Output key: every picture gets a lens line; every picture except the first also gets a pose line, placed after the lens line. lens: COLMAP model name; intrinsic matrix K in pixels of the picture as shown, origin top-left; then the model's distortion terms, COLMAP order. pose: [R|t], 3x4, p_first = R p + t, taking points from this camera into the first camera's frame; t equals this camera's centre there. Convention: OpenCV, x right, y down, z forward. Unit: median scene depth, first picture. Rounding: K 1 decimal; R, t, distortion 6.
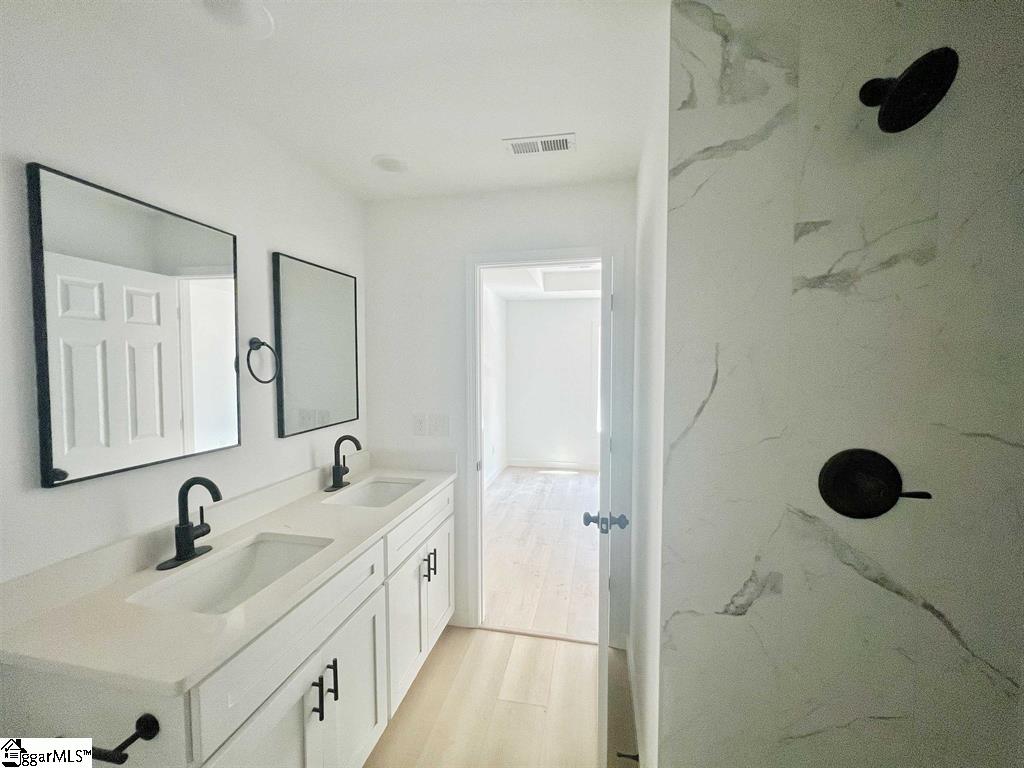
lens RADIAL K [[407.5, 0, 515.9], [0, 407.5, 383.3], [0, 0, 1]] dist [-0.000346, 0.000083]
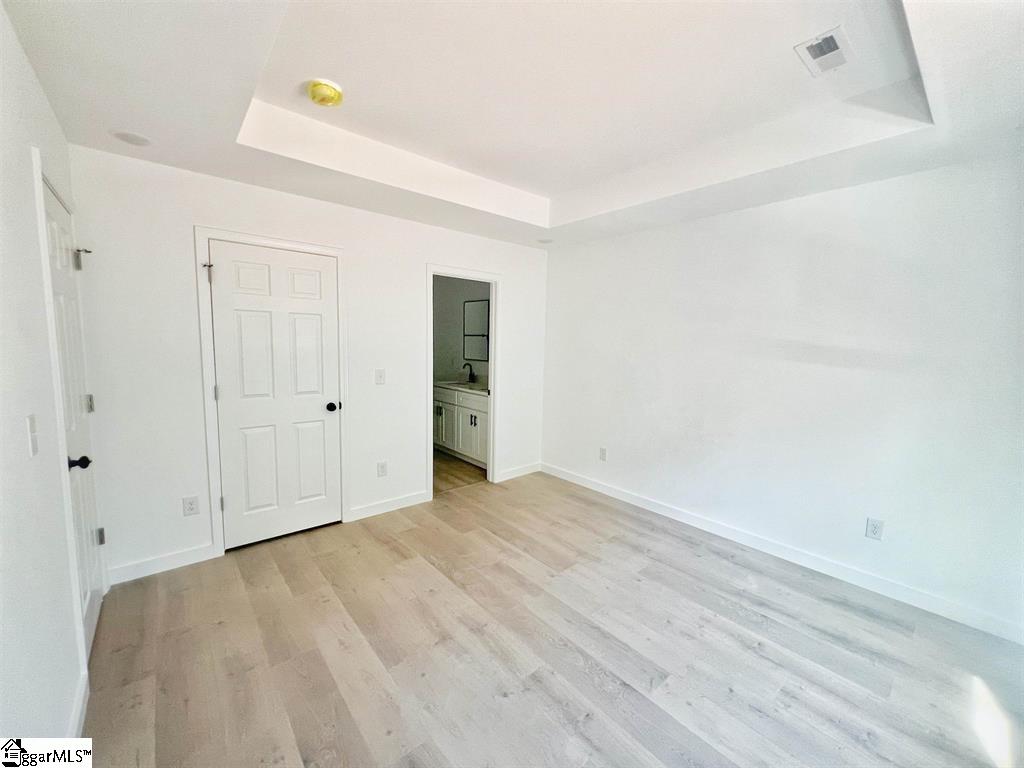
lens RADIAL K [[412.8, 0, 513.6], [0, 412.8, 382.1], [0, 0, 1]] dist [0.000514, -0.000083]
pose [[-0.612424, 0.072211, -0.787224, 0.607597], [-0.050304, 0.990241, 0.129968, -0.047868], [0.788927, 0.119196, -0.602815, 1.021217]]
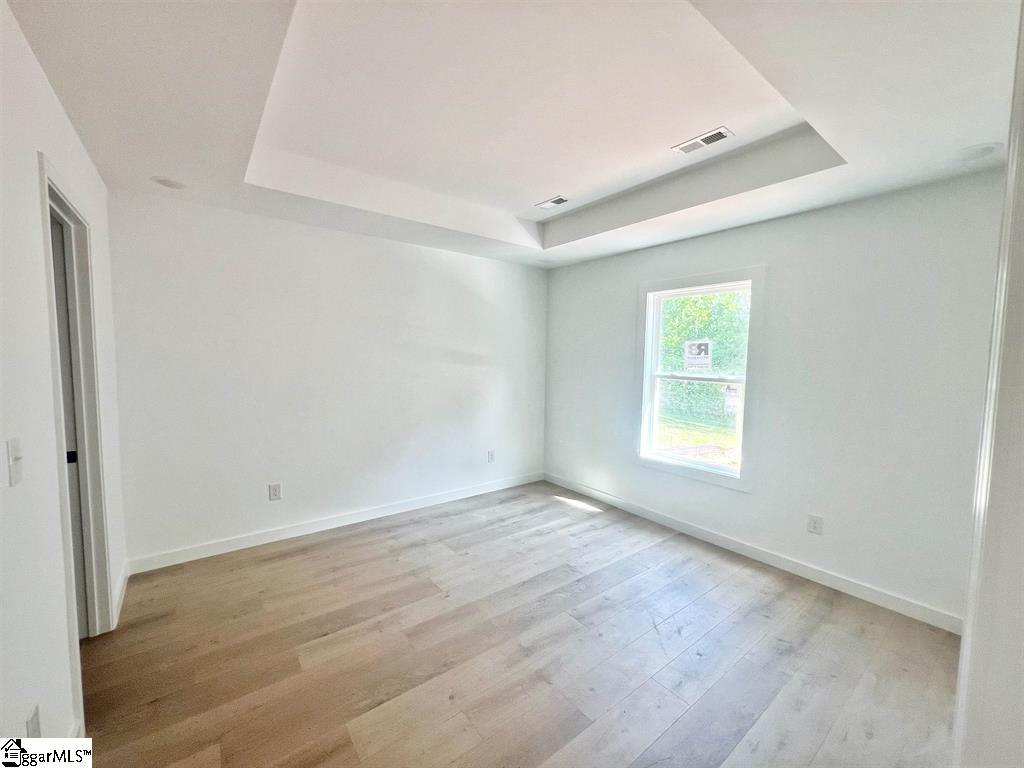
lens RADIAL K [[407.5, 0, 515.9], [0, 407.5, 383.3], [0, 0, 1]] dist [-0.000346, 0.000083]
pose [[0.757278, 0.059918, -0.650339, 0.552847], [-0.045479, 0.998203, 0.039010, -0.019931], [0.651508, 0.000035, 0.758642, 0.441509]]
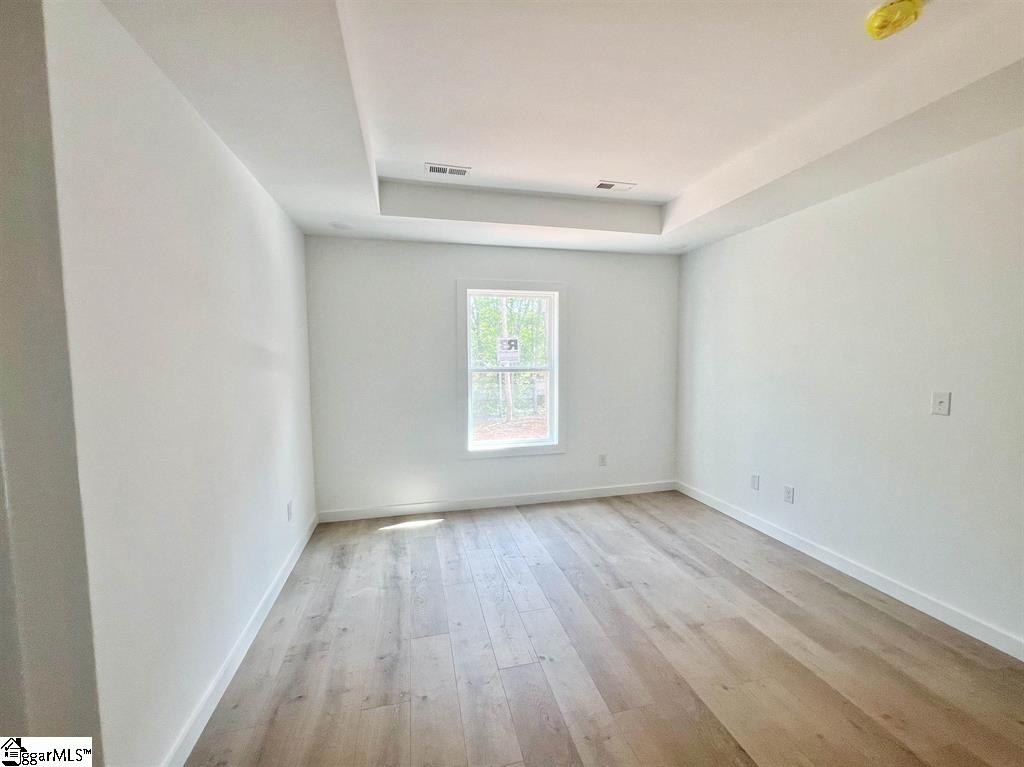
lens RADIAL K [[416.7, 0, 509.6], [0, 416.7, 384.3], [0, 0, 1]] dist [-0.000535, -0.000010]
pose [[0.908087, -0.031388, 0.417603, -0.020641], [0.020973, 0.999345, 0.029506, -0.011253], [-0.418255, -0.018035, 0.908150, 0.426143]]
